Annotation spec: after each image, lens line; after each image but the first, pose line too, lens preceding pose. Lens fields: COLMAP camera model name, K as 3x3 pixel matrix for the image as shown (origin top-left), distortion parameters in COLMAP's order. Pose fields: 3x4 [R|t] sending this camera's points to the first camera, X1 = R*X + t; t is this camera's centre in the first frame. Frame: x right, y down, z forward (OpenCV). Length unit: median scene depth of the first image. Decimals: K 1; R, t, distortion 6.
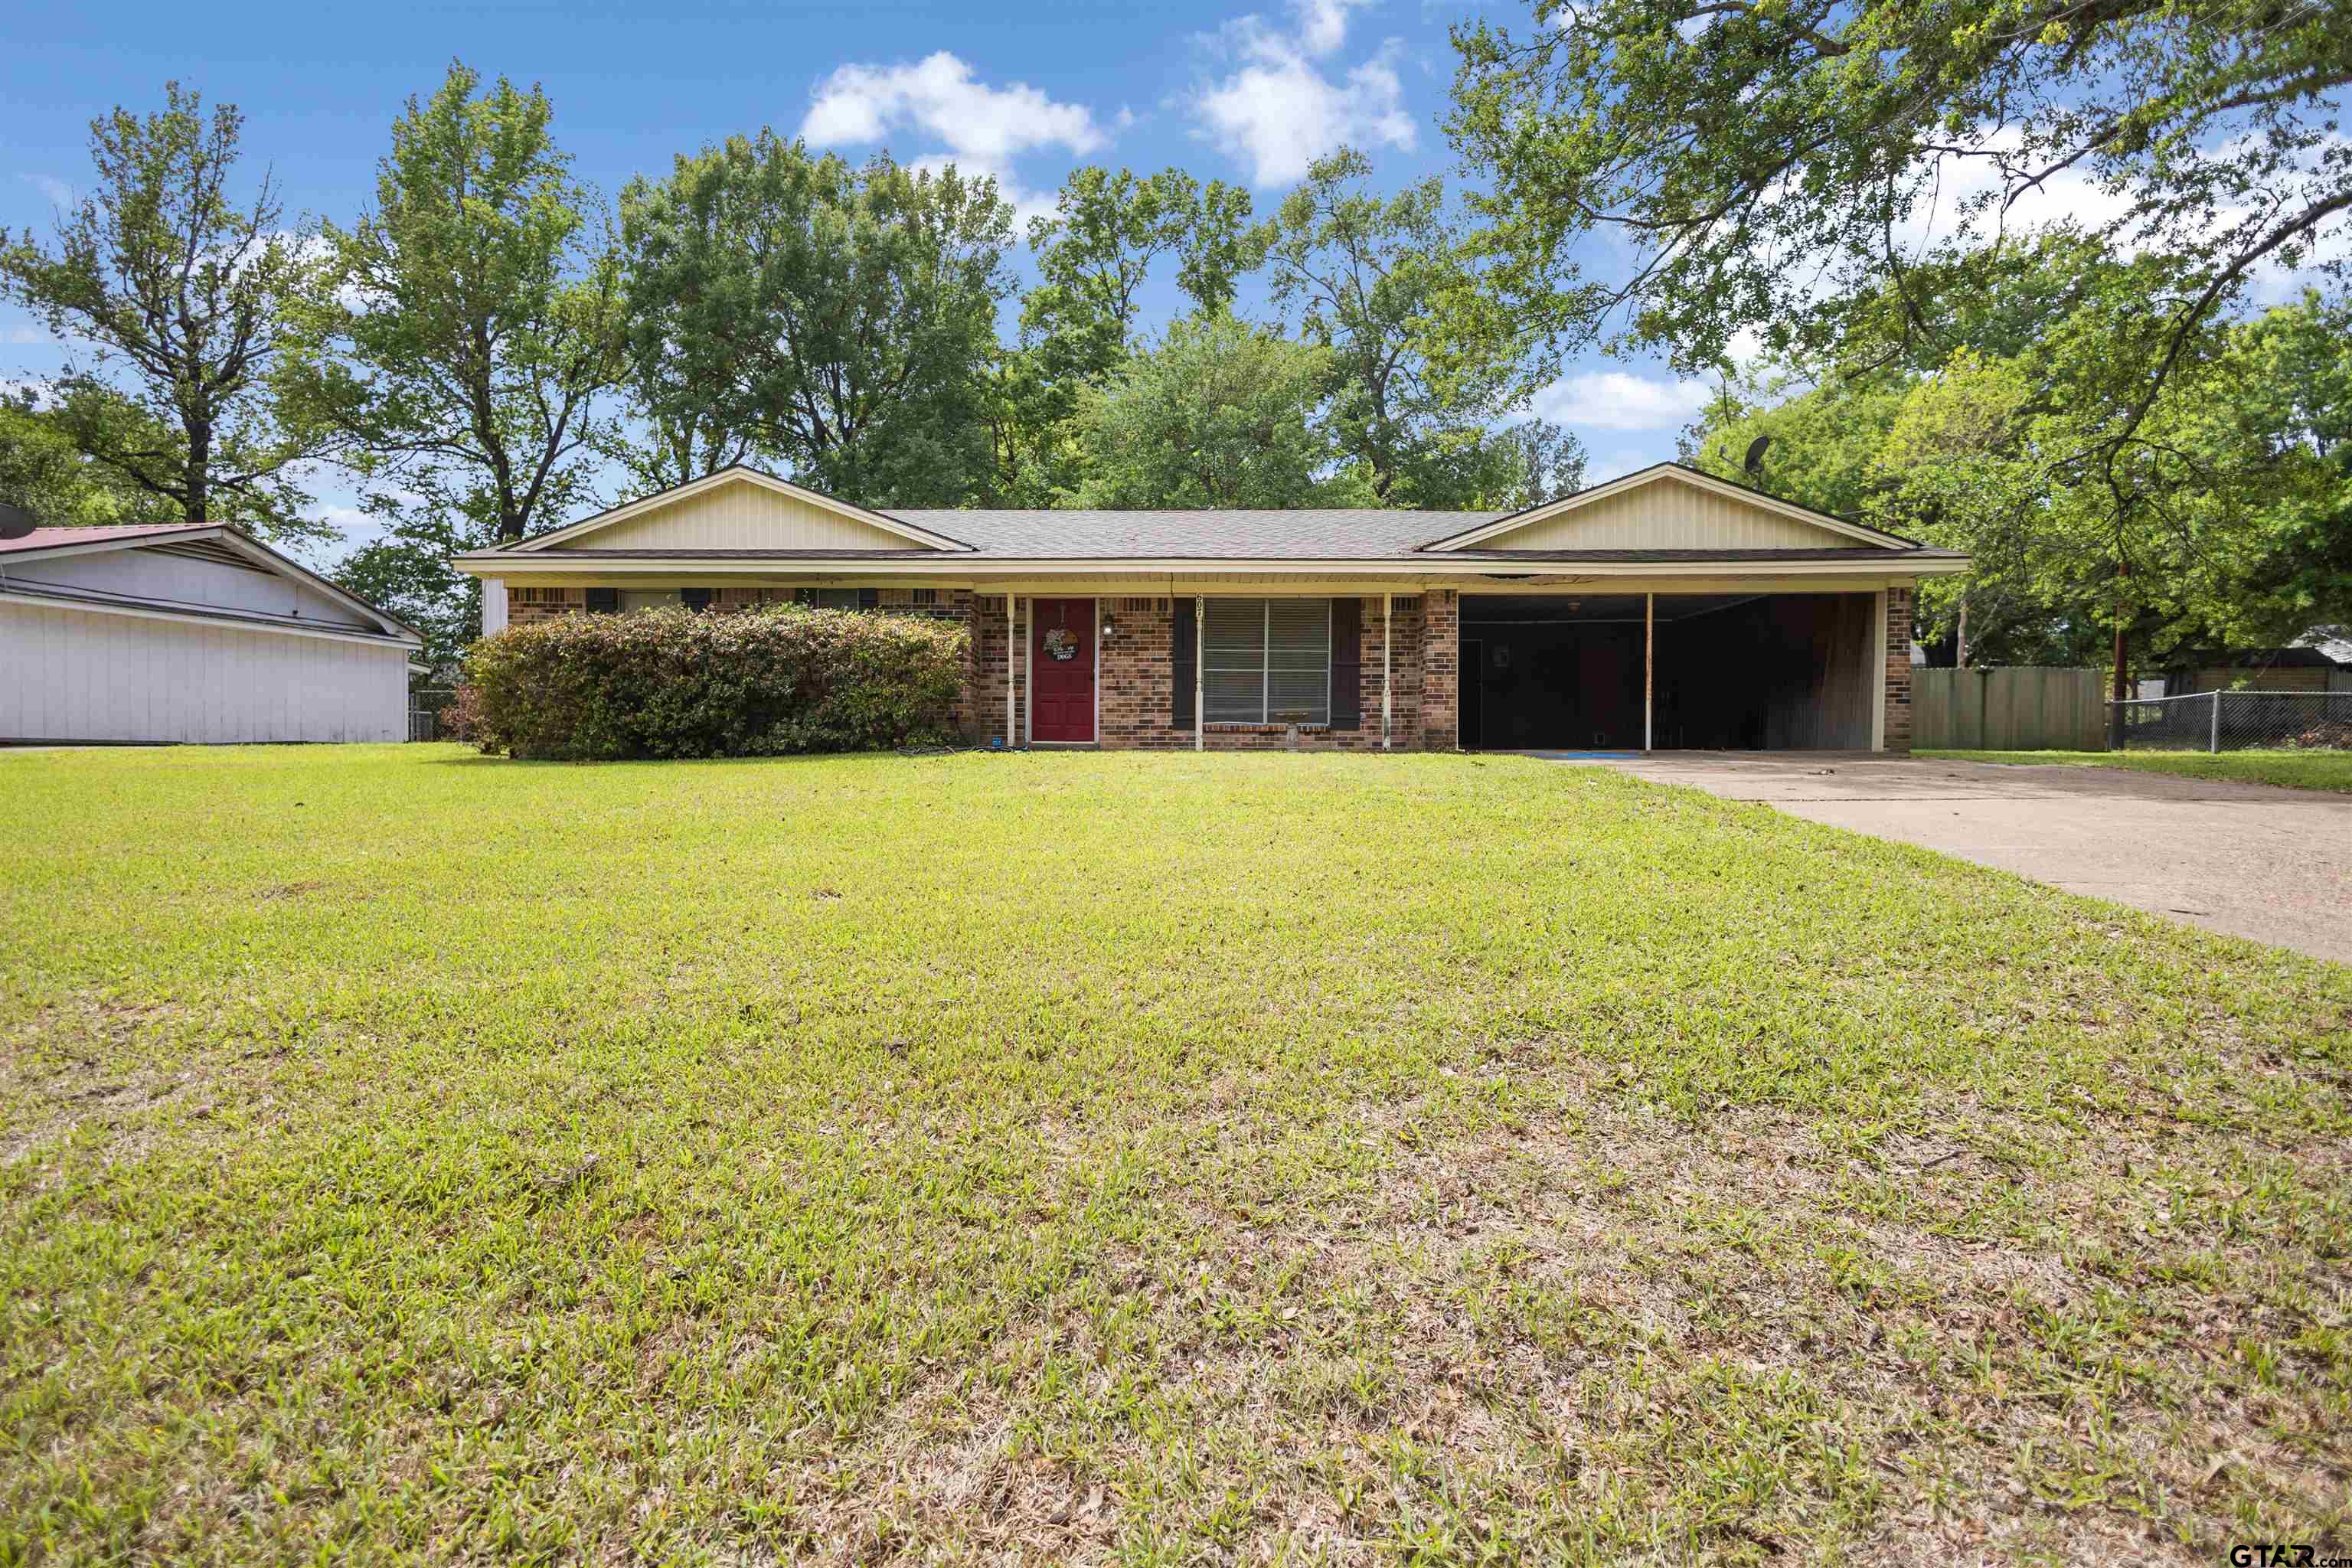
lens RADIAL K [[1078.7, 0, 1176.0], [0, 1078.7, 784.0], [0, 0, 1]] dist [-0.000030, -0.000194]
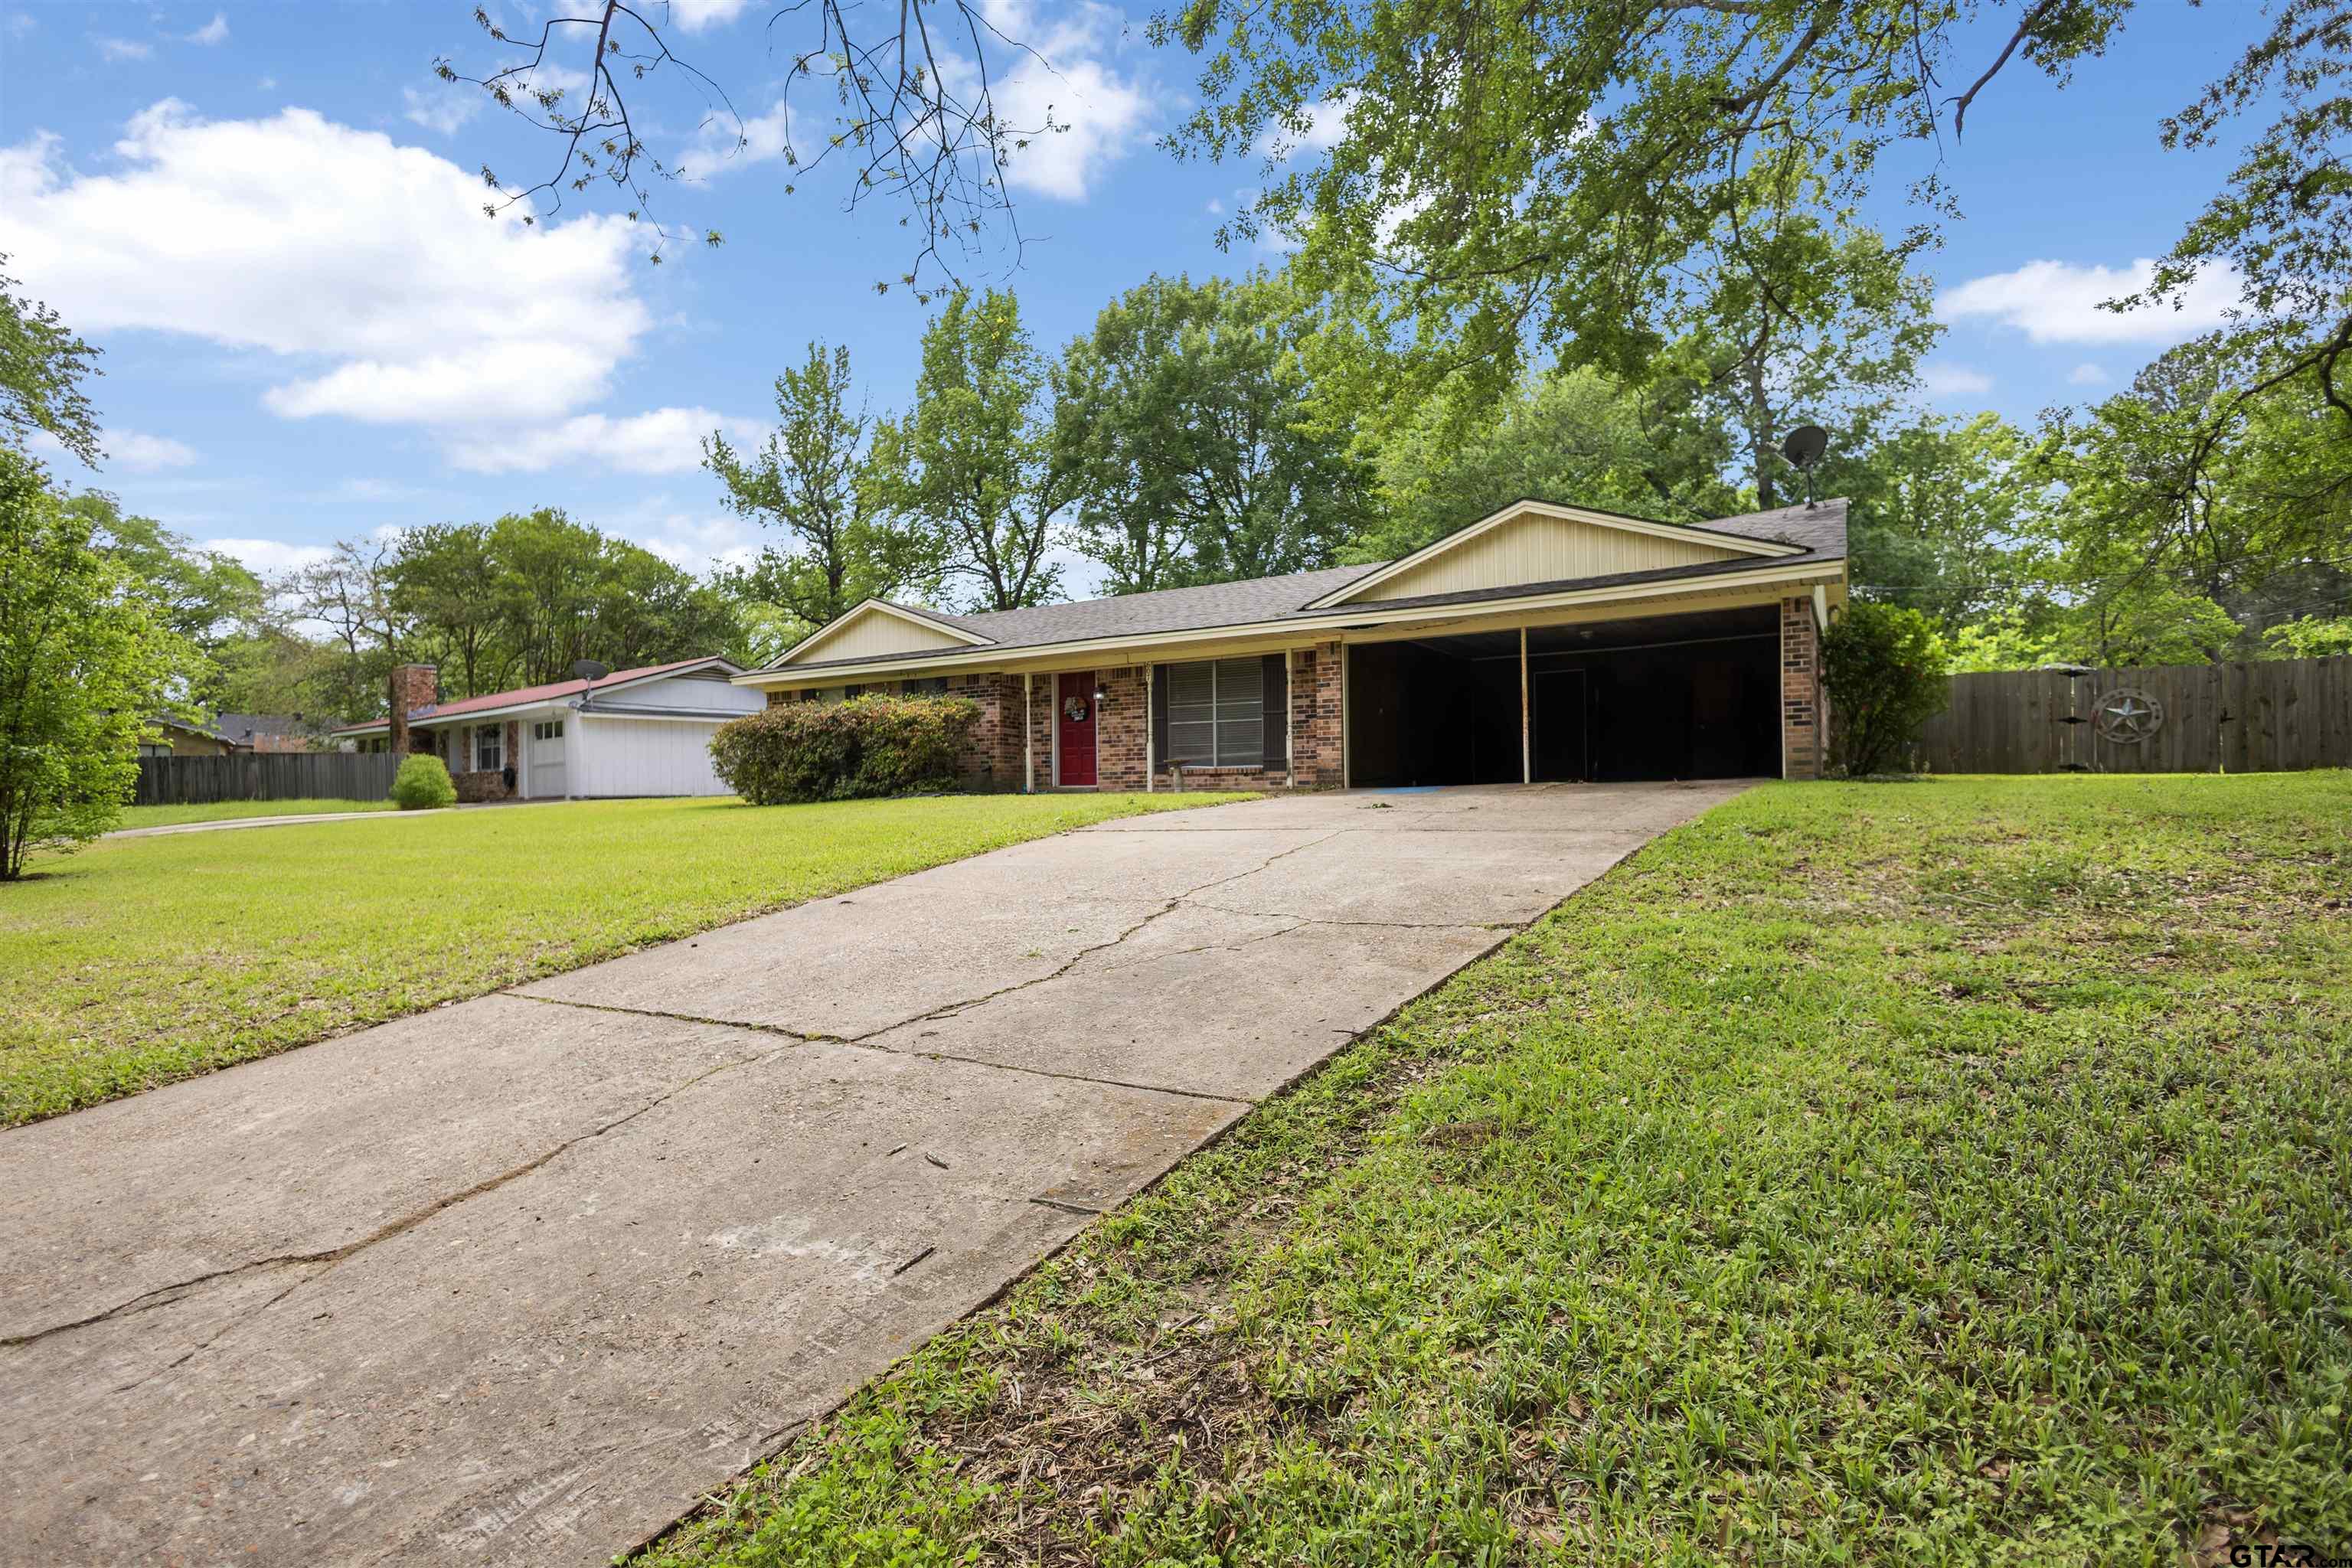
lens RADIAL K [[1093.4, 0, 1176.0], [0, 1093.4, 784.0], [0, 0, 1]] dist [0.000807, 0.000060]
pose [[0.864105, -0.020705, -0.502886, 0.641151], [0.002396, 0.999311, -0.037028, 0.005894], [0.503306, 0.030791, 0.863560, -0.039295]]
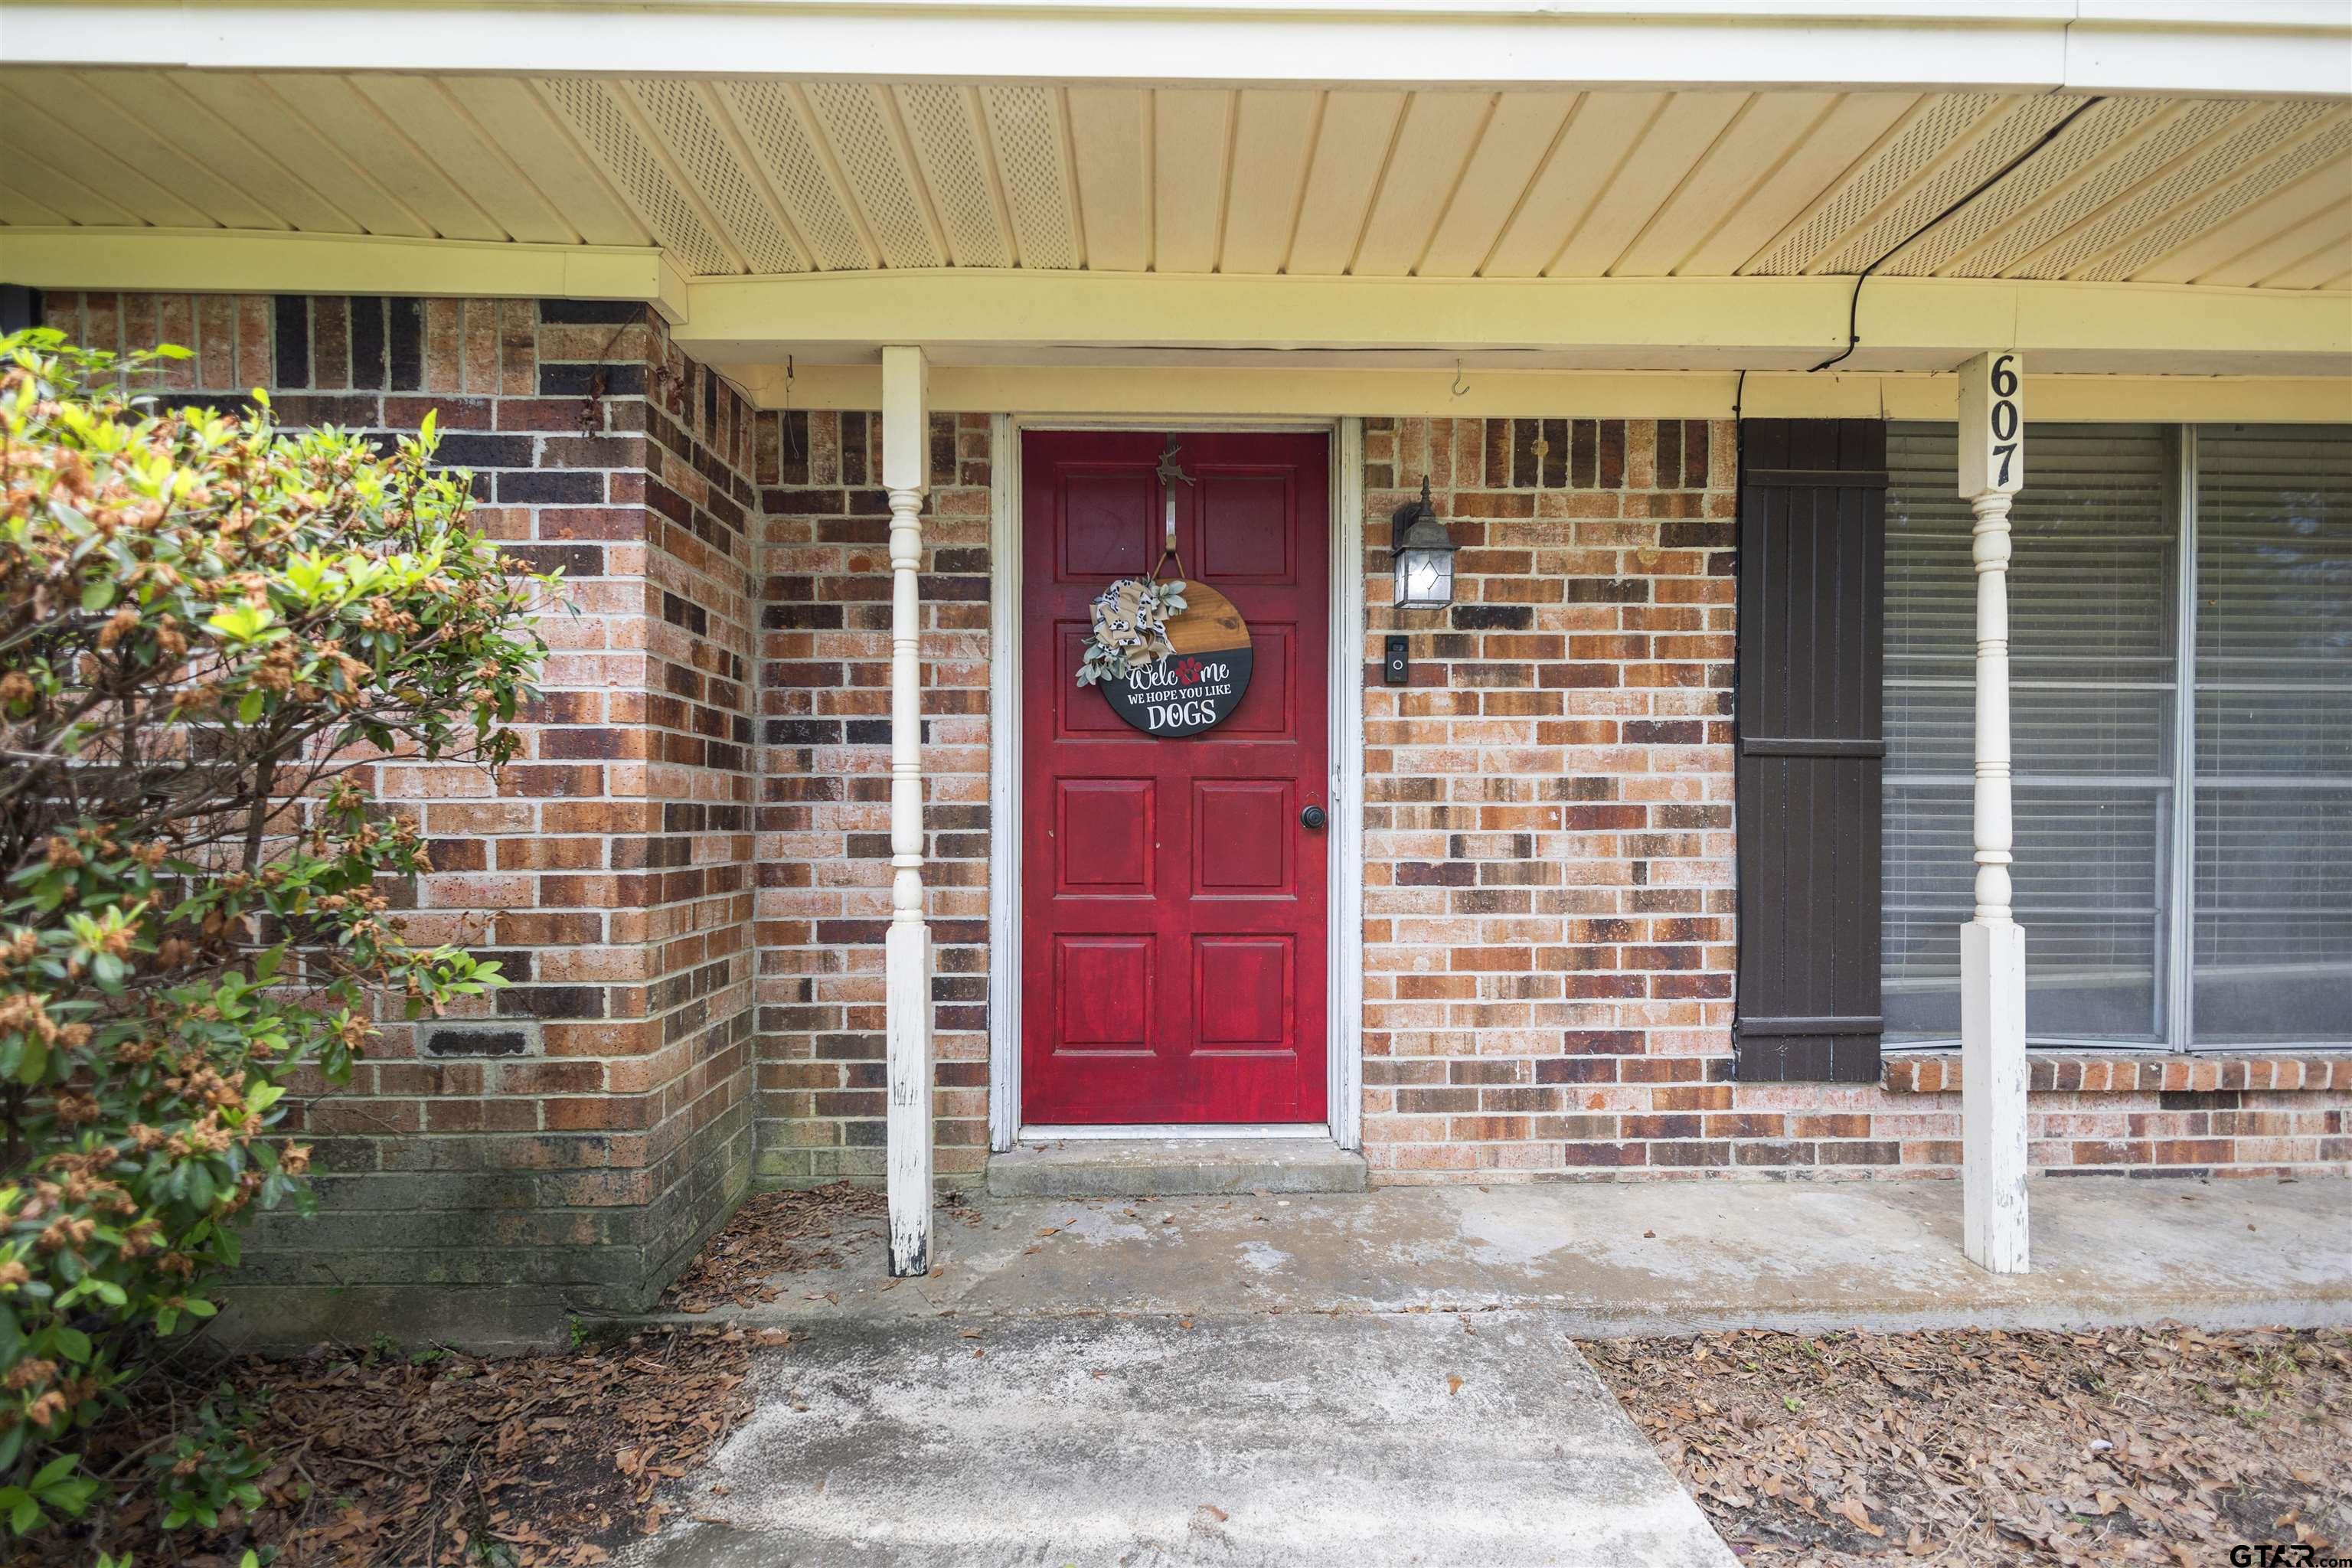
lens RADIAL K [[1091.7, 0, 1242.8], [0, 1091.7, 775.9], [0, 0, 1]] dist [0.000314, -0.000009]
pose [[0.998760, -0.004452, 0.049593, -0.103717], [0.005615, 0.999712, -0.023337, -0.102947], [-0.049475, 0.023586, 0.998497, 0.805168]]
